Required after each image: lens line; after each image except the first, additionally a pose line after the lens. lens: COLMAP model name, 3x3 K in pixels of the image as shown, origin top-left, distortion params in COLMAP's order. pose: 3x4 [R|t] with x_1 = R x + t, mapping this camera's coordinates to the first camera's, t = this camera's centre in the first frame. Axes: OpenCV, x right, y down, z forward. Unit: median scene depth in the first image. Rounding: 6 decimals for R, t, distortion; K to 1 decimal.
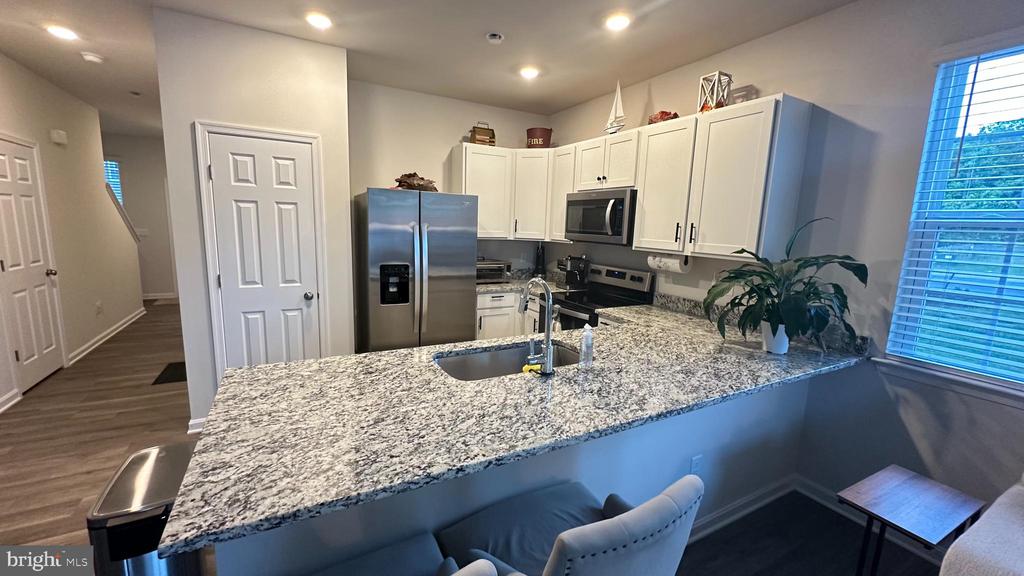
lens RADIAL K [[405.9, 0, 510.4], [0, 405.9, 288.1], [0, 0, 1]] dist [-0.000943, -0.000041]
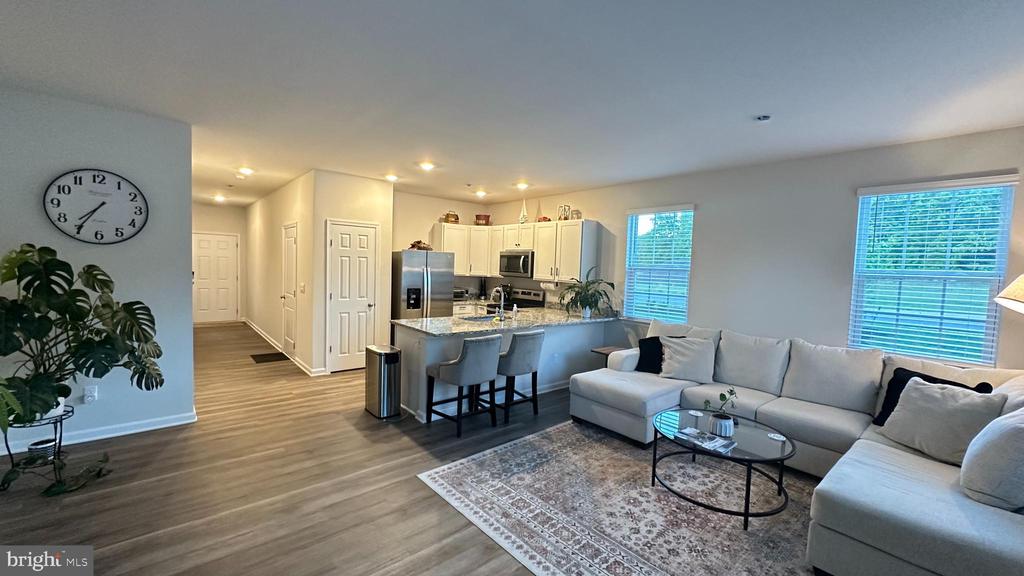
lens RADIAL K [[405.9, 0, 510.2], [0, 405.9, 289.9], [0, 0, 1]] dist [-0.000943, -0.000041]
pose [[0.979561, -0.011144, 0.200837, -0.244678], [0.029738, 0.995515, -0.089806, 0.146680], [-0.198935, 0.093943, 0.975500, -1.051336]]
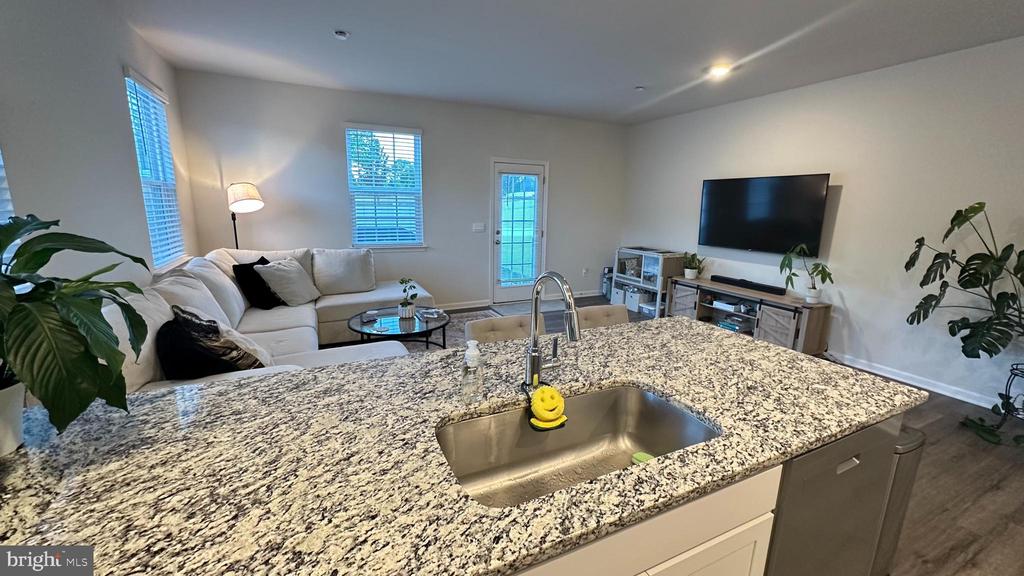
lens RADIAL K [[405.9, 0, 512.0], [0, 405.9, 290.2], [0, 0, 1]] dist [-0.000943, -0.000041]
pose [[-0.997189, -0.064174, 0.038677, 0.063006], [-0.045795, 0.930552, 0.363286, -0.137343], [-0.059305, 0.360493, -0.930875, 0.949463]]
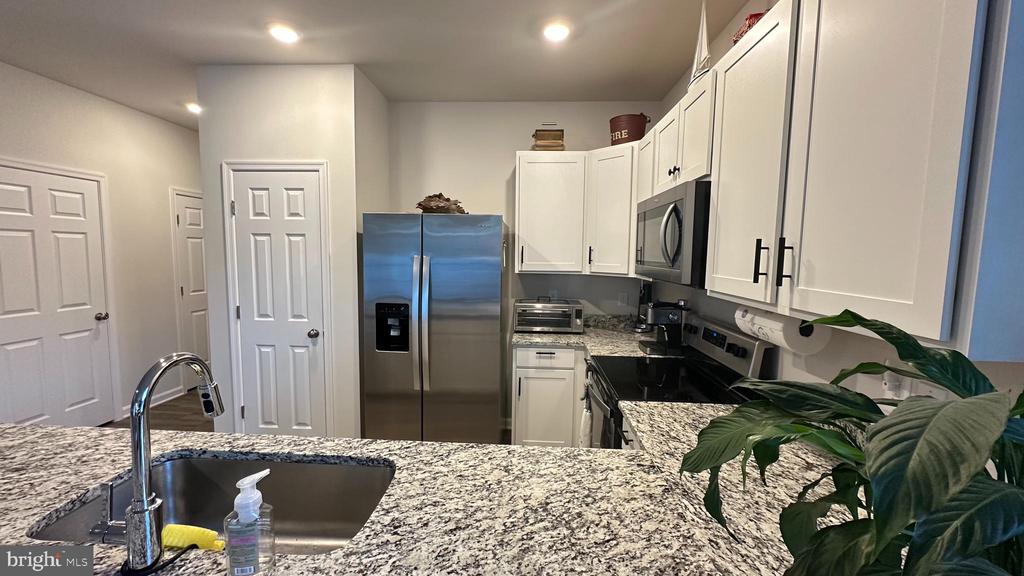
lens RADIAL K [[405.9, 0, 511.3], [0, 405.9, 289.3], [0, 0, 1]] dist [-0.000943, -0.000041]
pose [[0.852036, 0.026730, -0.522800, 0.382978], [-0.068426, 0.995814, -0.060603, -0.057407], [0.518992, 0.087410, 0.850298, 0.457485]]
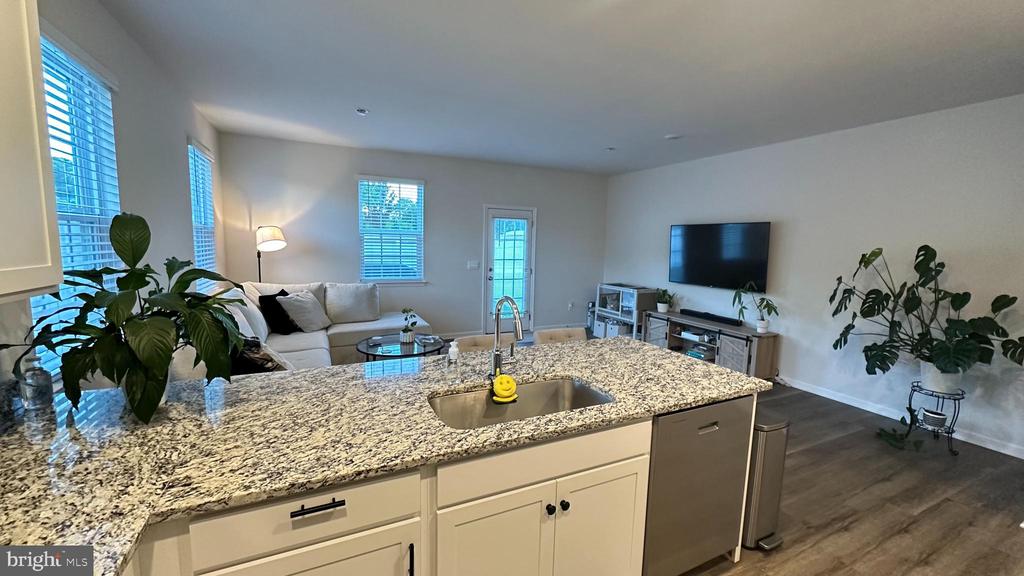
lens RADIAL K [[405.9, 0, 512.1], [0, 405.9, 290.6], [0, 0, 1]] dist [-0.000943, -0.000041]
pose [[-0.996828, -0.066947, 0.043026, 0.007669], [-0.052391, 0.959028, 0.278424, -0.187788], [-0.059903, 0.275286, -0.959494, 1.146365]]
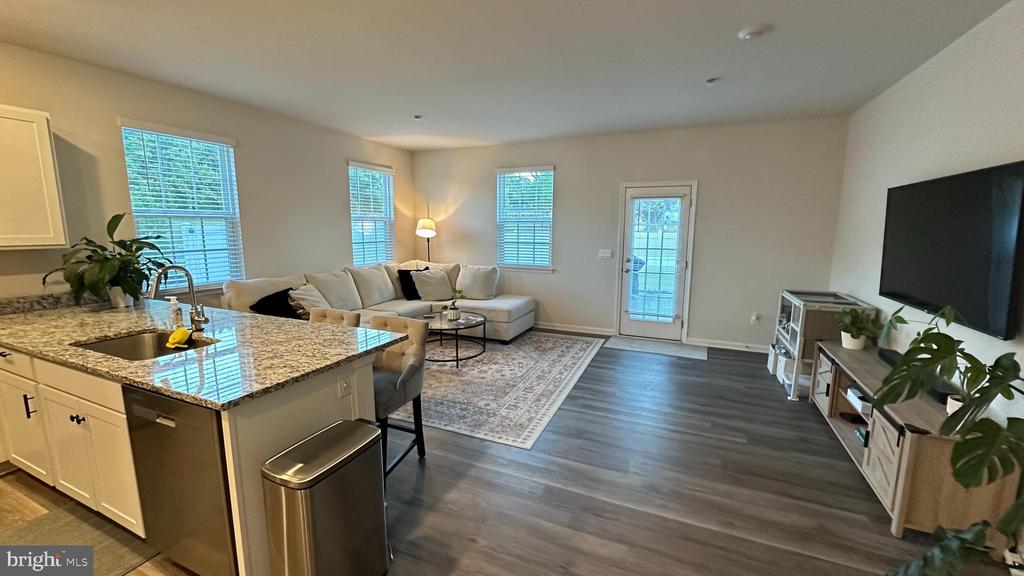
lens RADIAL K [[405.9, 0, 510.3], [0, 405.9, 288.7], [0, 0, 1]] dist [-0.000943, -0.000041]
pose [[-0.602999, -0.160067, 0.781518, -0.935915], [0.099144, 0.957031, 0.272511, -0.115602], [-0.791557, 0.241806, -0.561219, 0.514788]]
